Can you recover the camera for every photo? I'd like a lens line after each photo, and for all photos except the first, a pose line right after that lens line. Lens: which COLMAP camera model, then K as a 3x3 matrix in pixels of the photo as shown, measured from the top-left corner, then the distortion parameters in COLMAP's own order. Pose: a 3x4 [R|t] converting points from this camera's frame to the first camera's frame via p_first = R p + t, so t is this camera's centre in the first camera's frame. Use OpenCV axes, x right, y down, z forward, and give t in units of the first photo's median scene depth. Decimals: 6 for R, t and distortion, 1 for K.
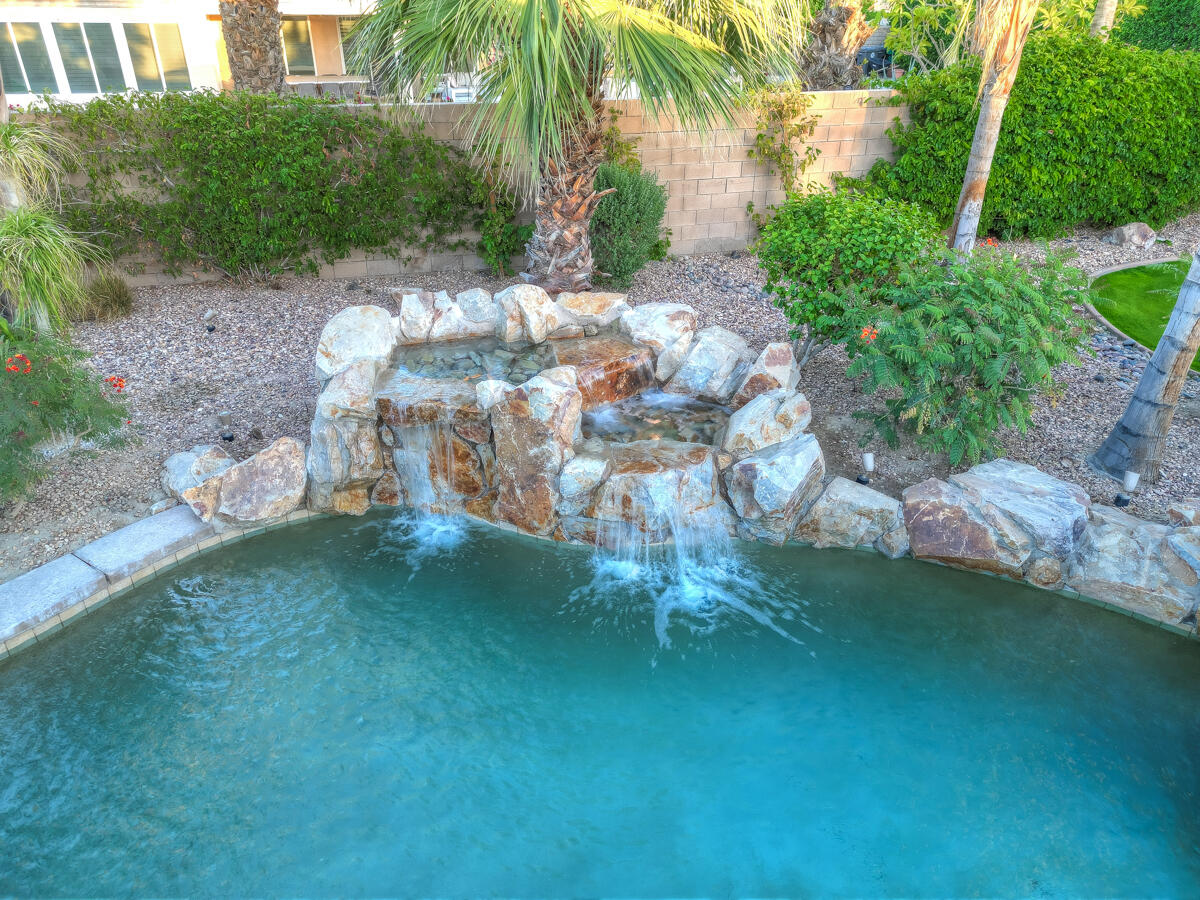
lens RADIAL K [[841.4, 0, 596.9], [0, 841.4, 453.4], [0, 0, 1]] dist [0.067117, -0.060563]
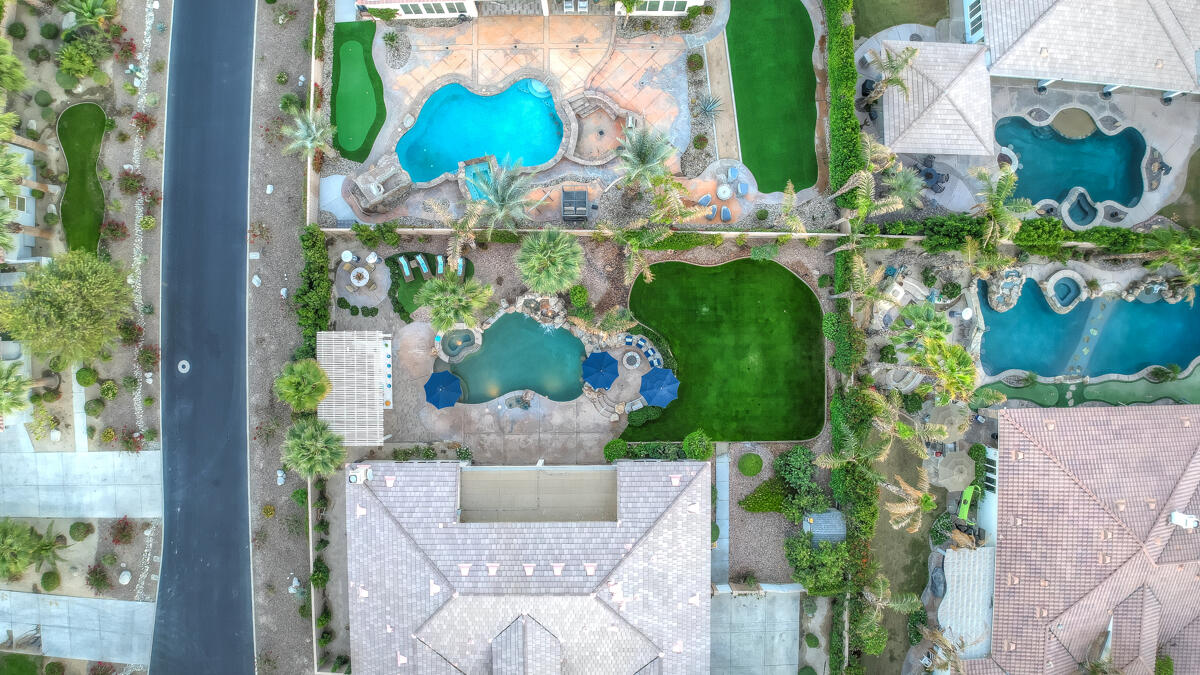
lens RADIAL K [[659.0, 0, 598.7], [0, 659.0, 343.4], [0, 0, 1]] dist [-0.082161, -0.008802]
pose [[0.966840, 0.255322, -0.005653, 0.761327], [-0.123195, 0.485671, 0.865417, -6.578695], [0.223705, -0.836023, 0.501020, -2.996612]]
